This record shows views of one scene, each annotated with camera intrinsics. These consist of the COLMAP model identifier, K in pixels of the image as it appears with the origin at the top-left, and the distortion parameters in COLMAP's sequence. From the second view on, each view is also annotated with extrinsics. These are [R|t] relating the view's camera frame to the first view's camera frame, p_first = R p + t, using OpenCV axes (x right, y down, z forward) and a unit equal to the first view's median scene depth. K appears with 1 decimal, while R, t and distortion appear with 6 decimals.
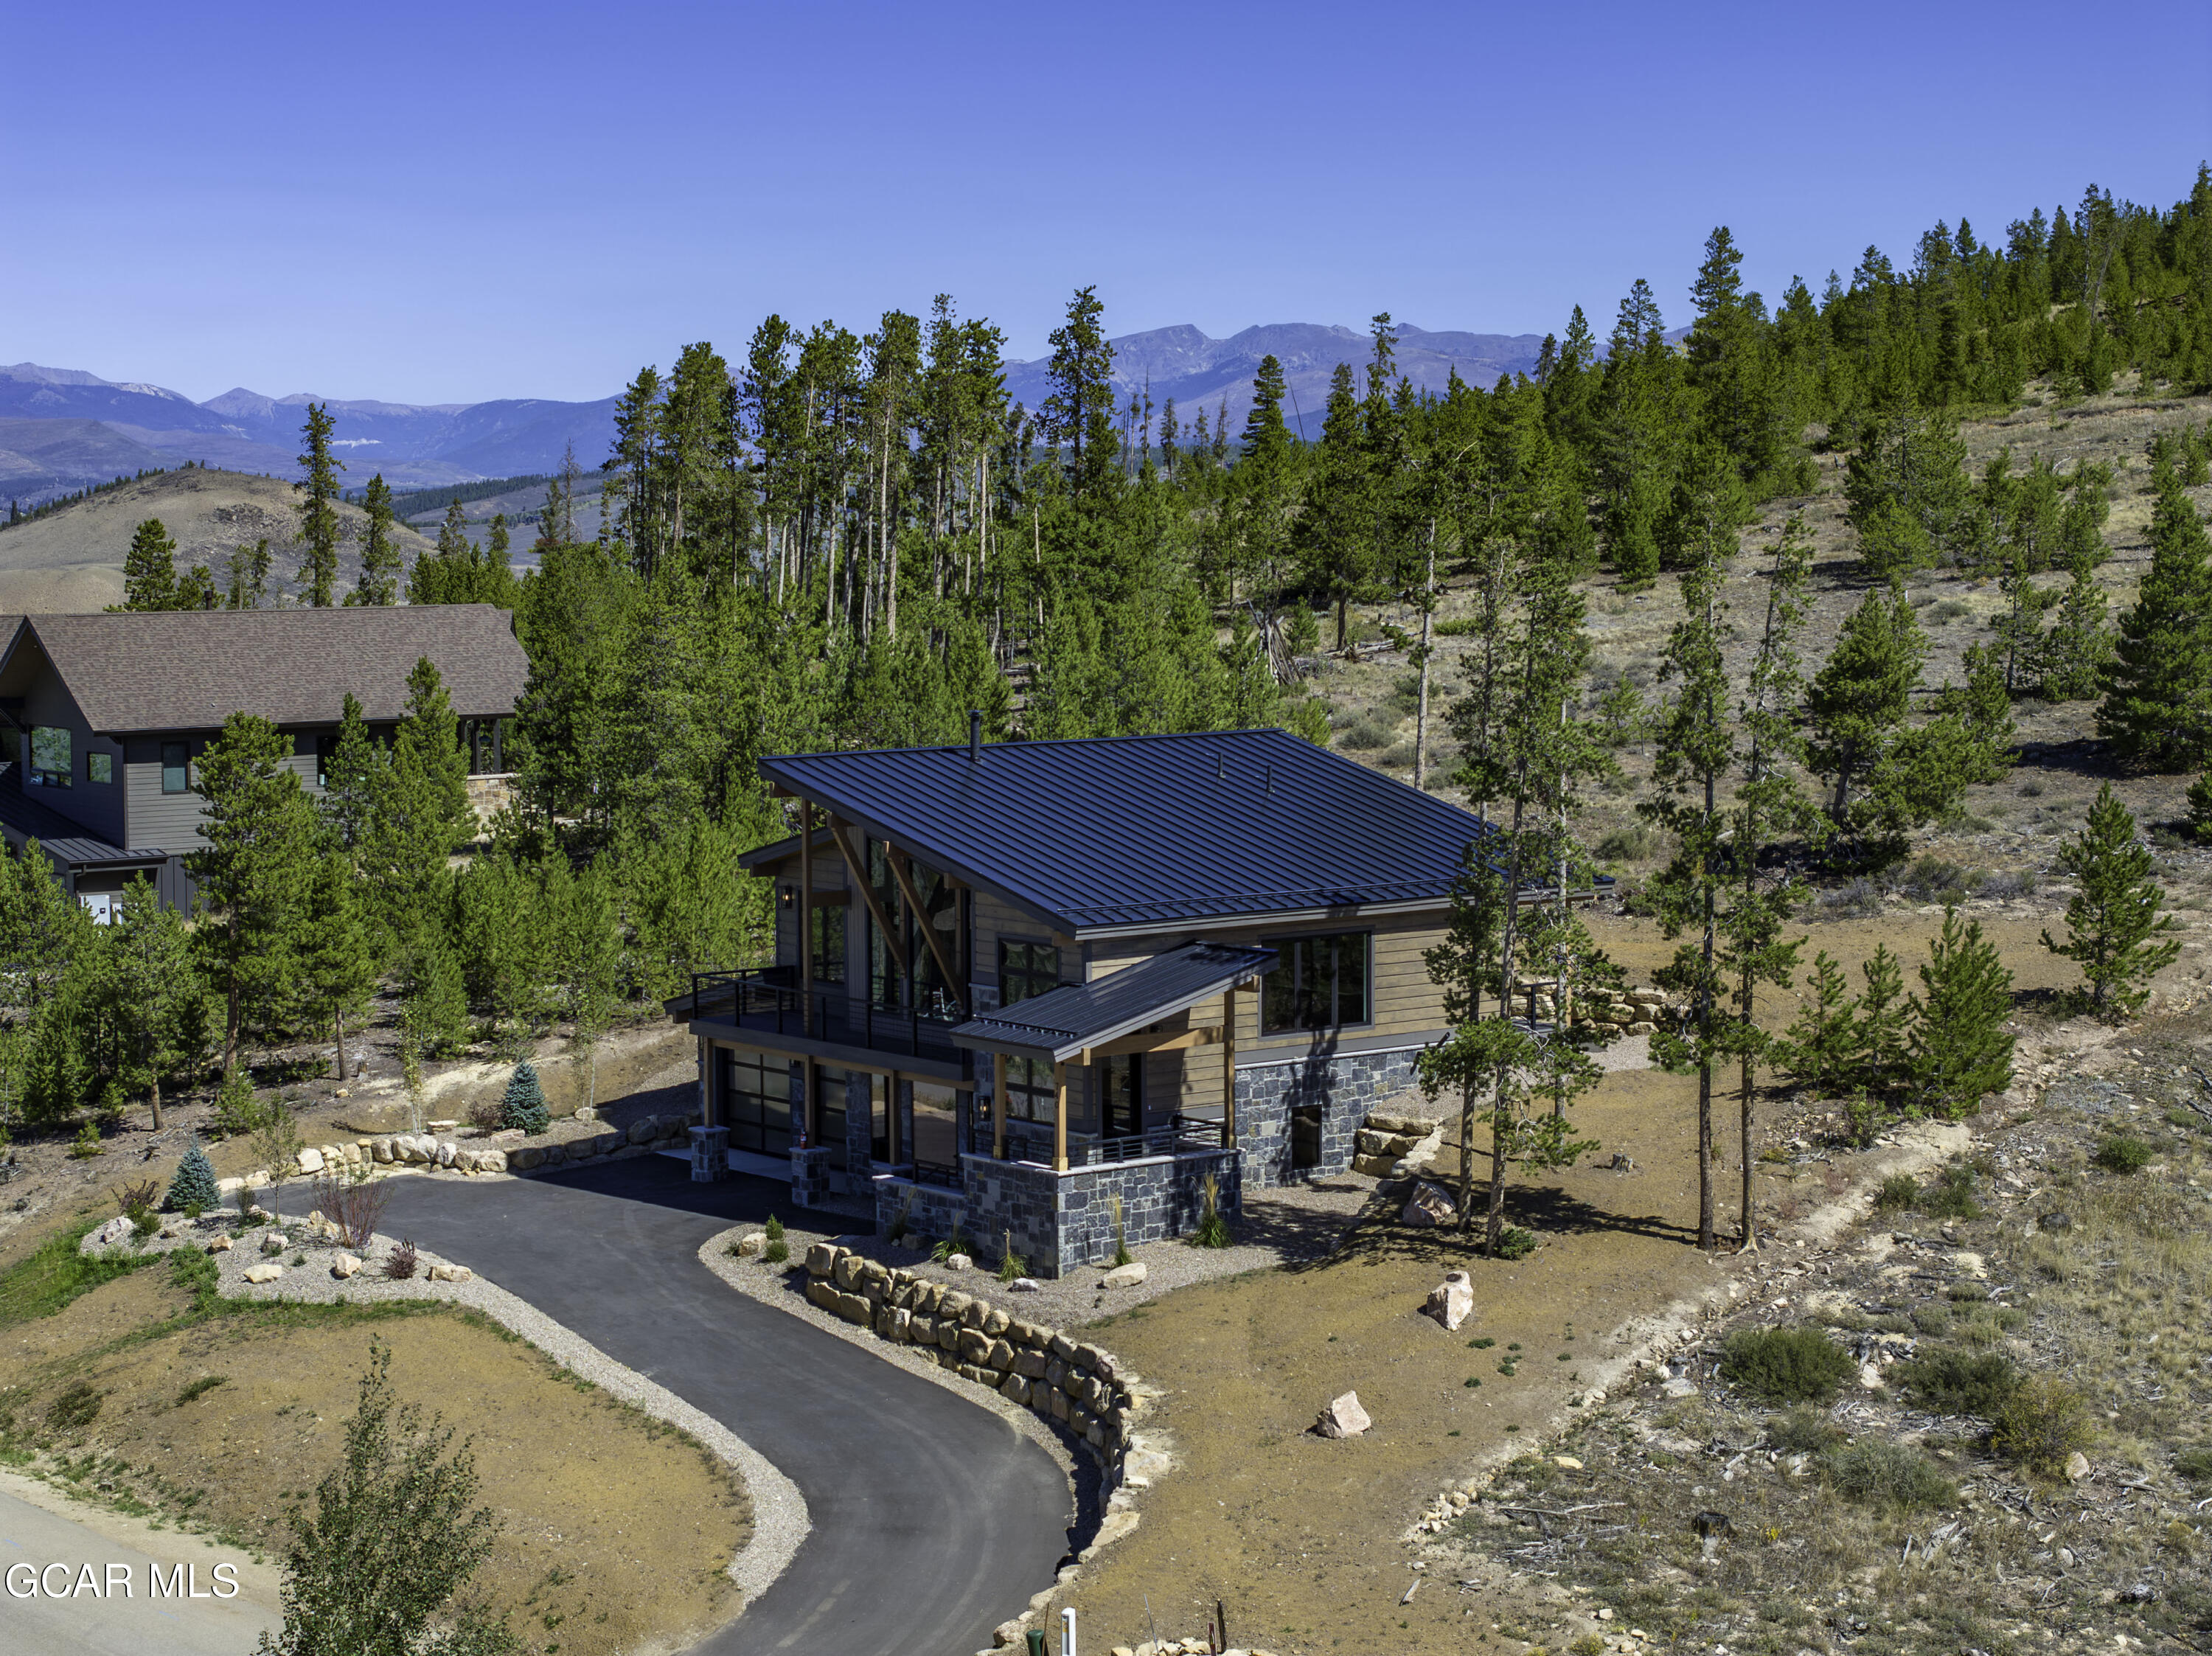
lens RADIAL K [[4421.1, 0, 1106.0], [0, 4421.1, 828.0], [0, 0, 1]] dist [-0.195804, 1.387298]
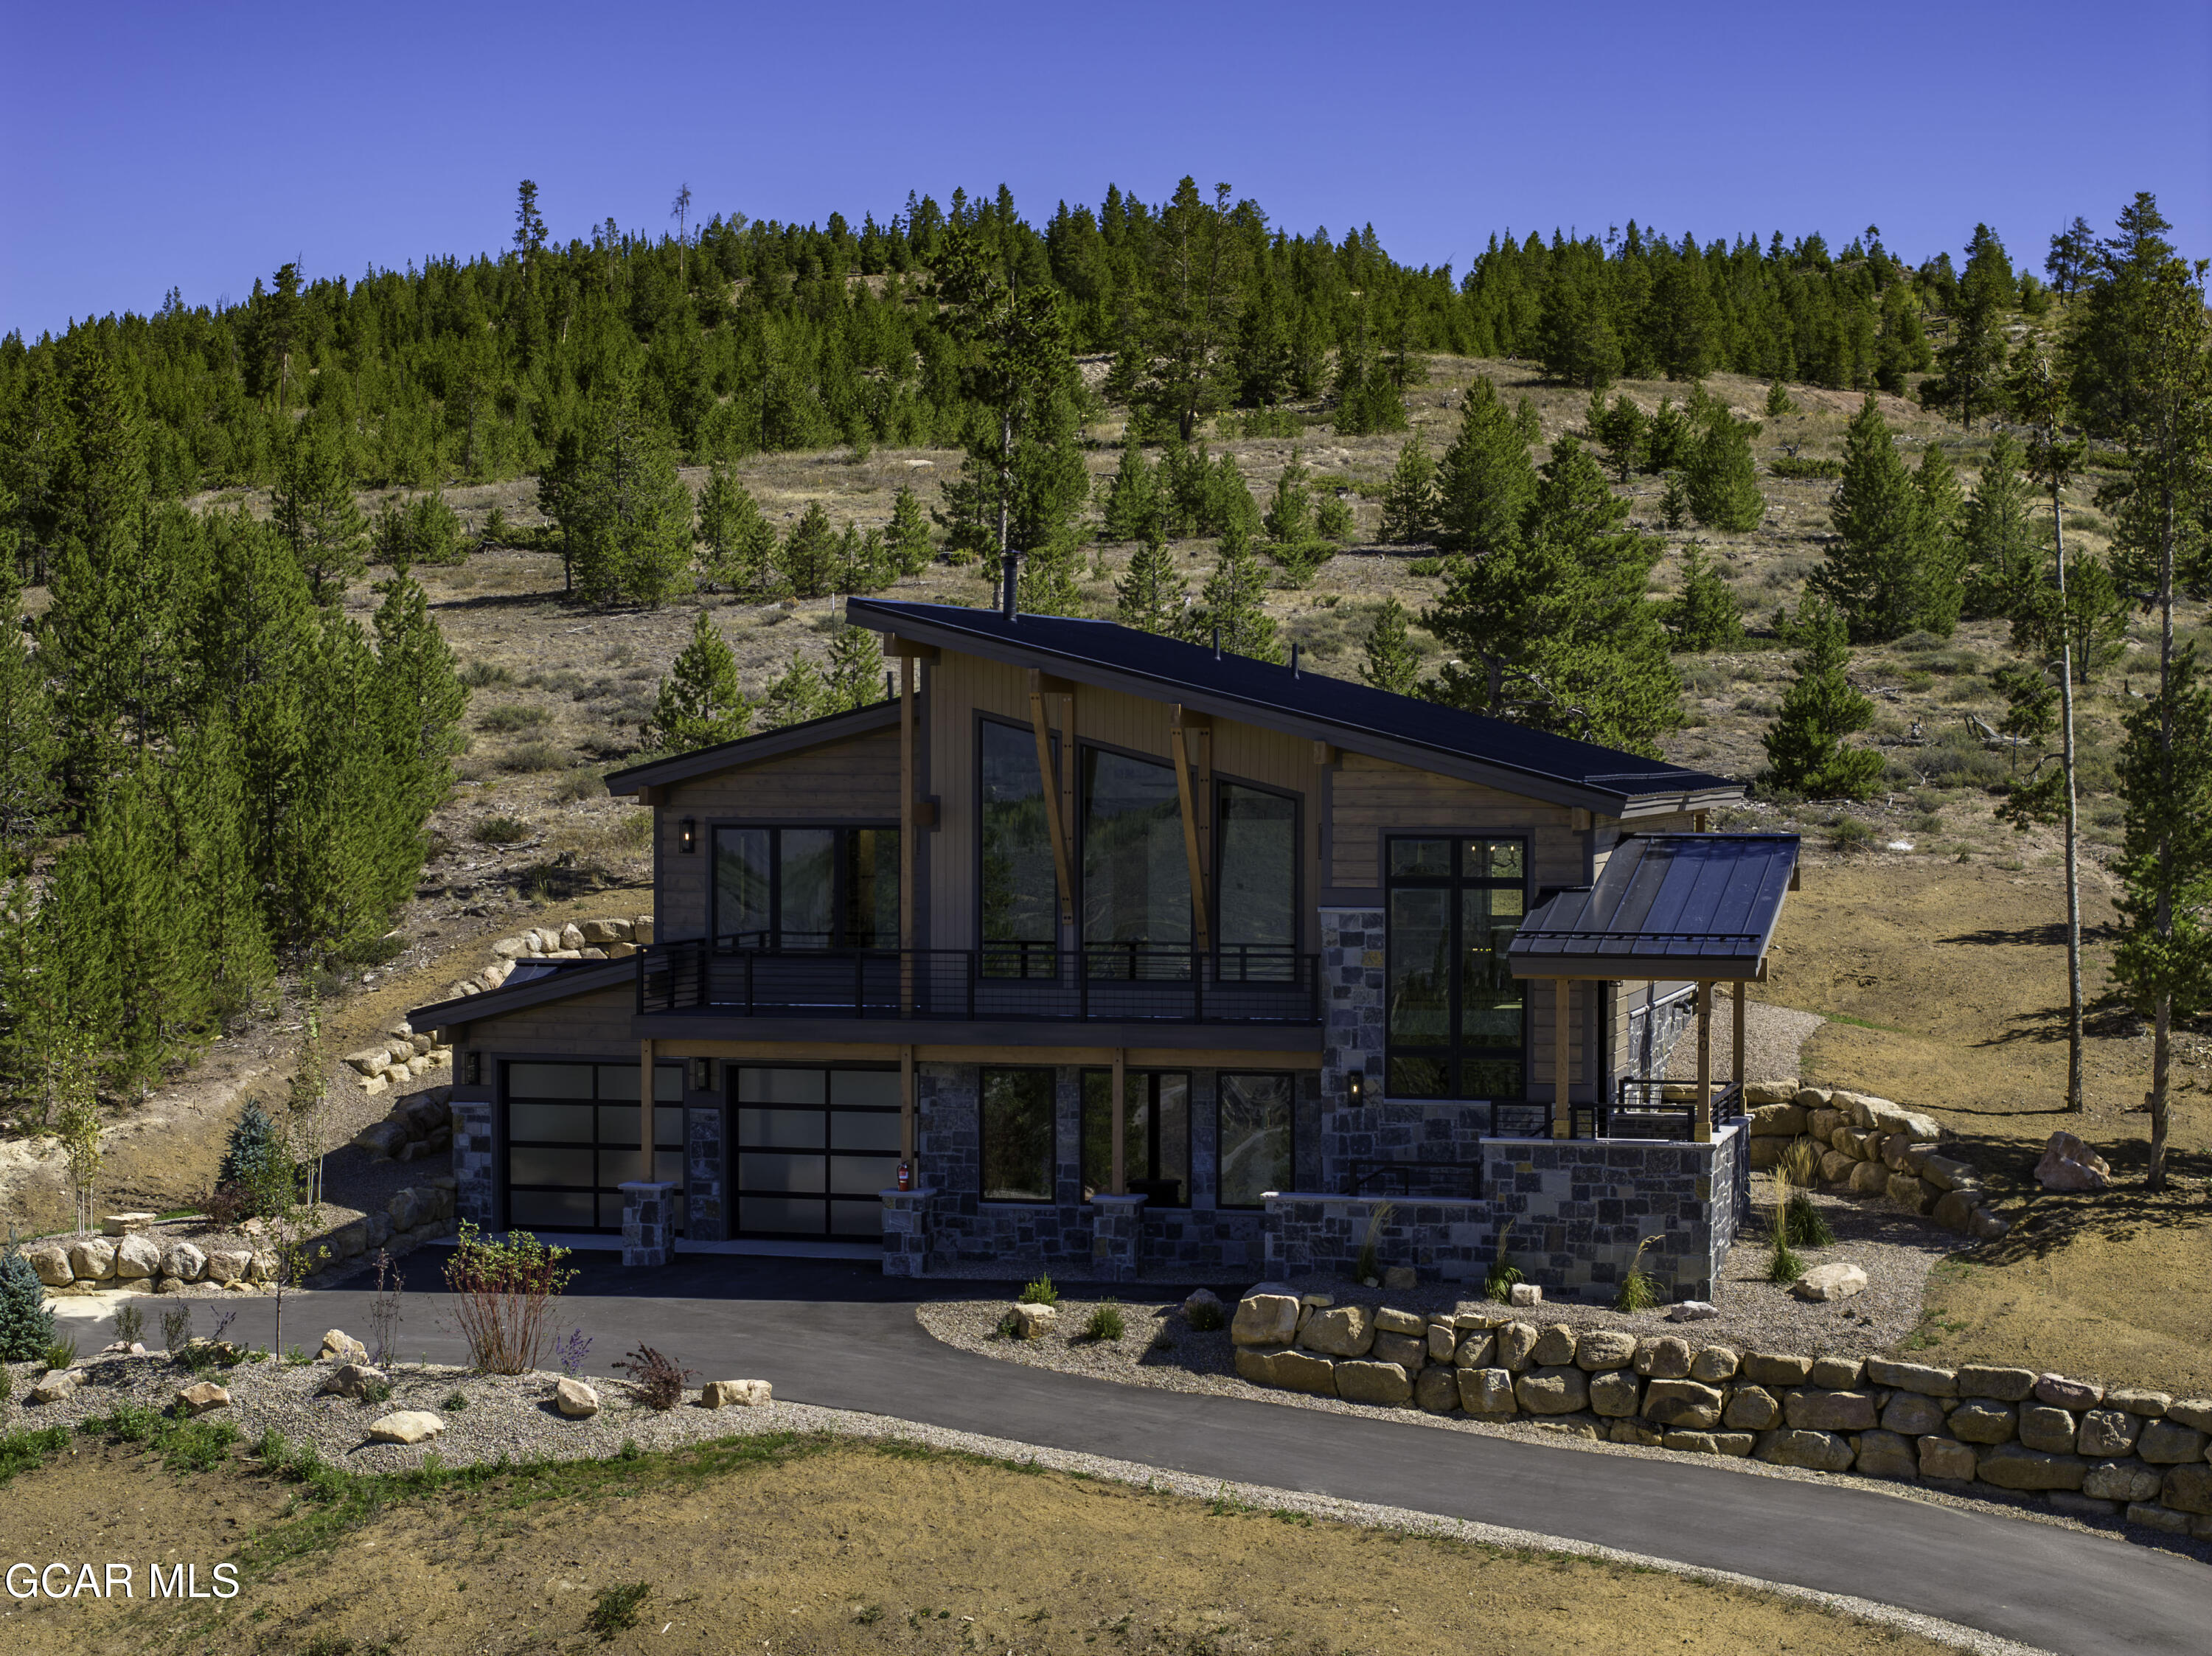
lens RADIAL K [[4421.1, 0, 1106.0], [0, 4421.1, 828.0], [0, 0, 1]] dist [-0.195804, 1.387298]
pose [[0.797699, -0.006078, 0.603025, -0.489471], [0.042906, 0.997987, -0.046699, 0.055745], [-0.601527, 0.063125, 0.796354, 0.497033]]
